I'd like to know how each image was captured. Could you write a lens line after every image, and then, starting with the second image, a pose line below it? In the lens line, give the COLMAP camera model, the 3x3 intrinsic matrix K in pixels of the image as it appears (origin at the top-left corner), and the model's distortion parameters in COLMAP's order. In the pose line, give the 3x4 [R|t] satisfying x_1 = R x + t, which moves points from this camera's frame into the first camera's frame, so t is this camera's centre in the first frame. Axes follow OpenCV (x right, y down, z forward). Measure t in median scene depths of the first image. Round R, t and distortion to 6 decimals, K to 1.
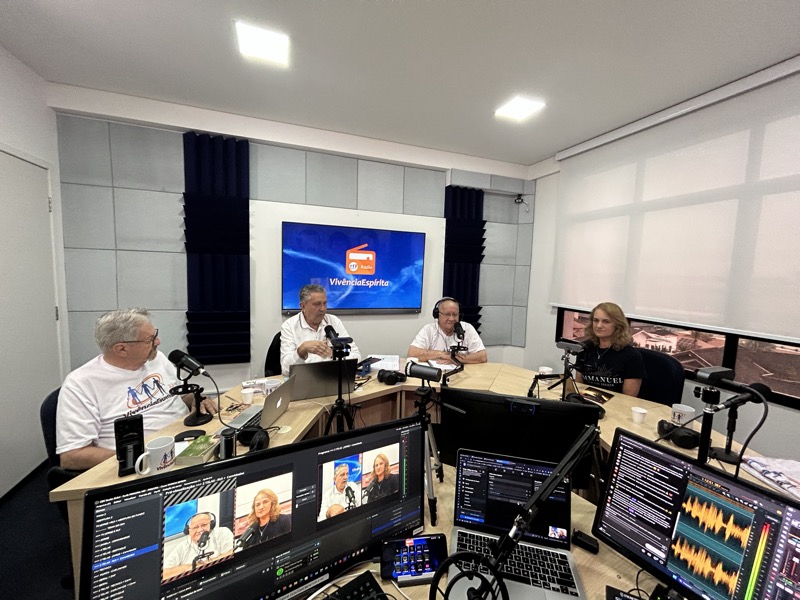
lens RADIAL K [[320.5, 0, 399.5], [0, 320.5, 298.6], [0, 0, 1]] dist [-0.002483, -0.000067]
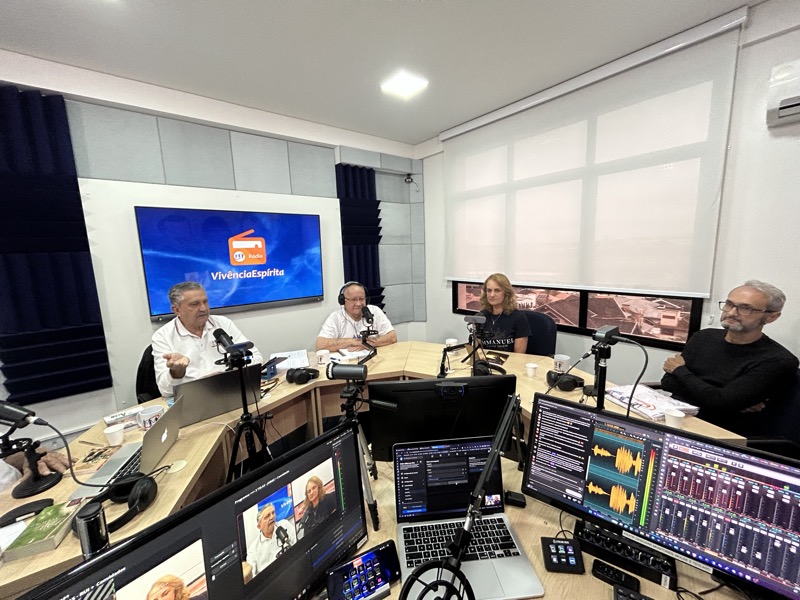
lens RADIAL K [[320.5, 0, 399.5], [0, 320.5, 298.6], [0, 0, 1]] dist [-0.002483, -0.000067]
pose [[0.945204, -0.110810, 0.307102, -0.020267], [0.093113, 0.993068, 0.071737, -0.013324], [-0.312922, -0.039211, 0.948969, 0.052011]]
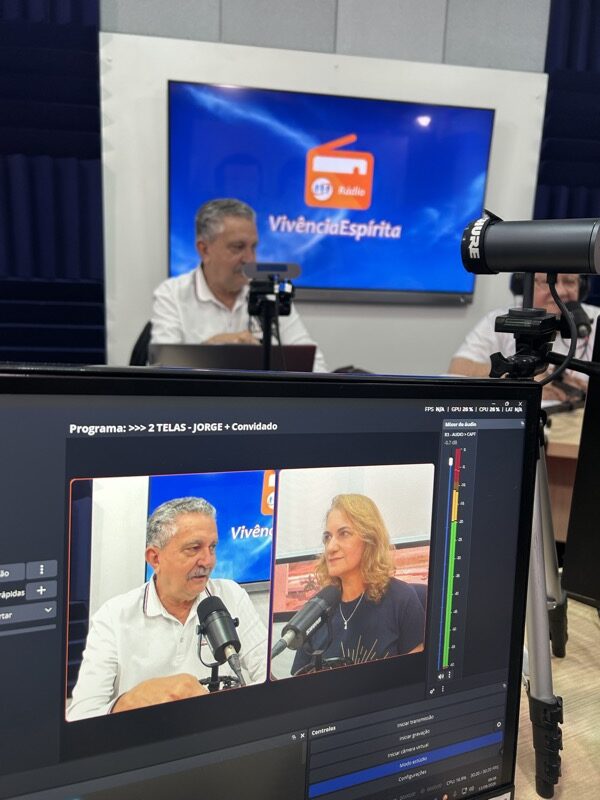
lens RADIAL K [[596.1, 0, 293.3], [0, 596.1, 401.4], [0, 0, 1]] dist [0.085874, -0.109663]
pose [[0.979358, 0.046195, -0.196782, -0.007989], [-0.022793, 0.992564, 0.119571, 0.151082], [0.200842, -0.112618, 0.973129, 0.231737]]
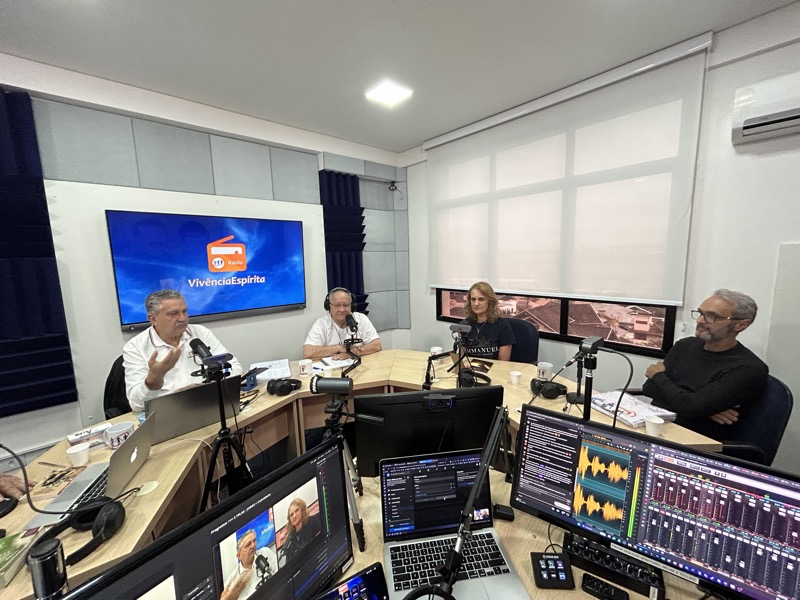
lens RADIAL K [[320.5, 0, 399.5], [0, 320.5, 298.6], [0, 0, 1]] dist [-0.002483, -0.000067]
pose [[0.927709, -0.104471, 0.358389, -0.021482], [0.089825, 0.994307, 0.057323, -0.019619], [-0.362337, -0.020987, 0.931811, 0.062569]]
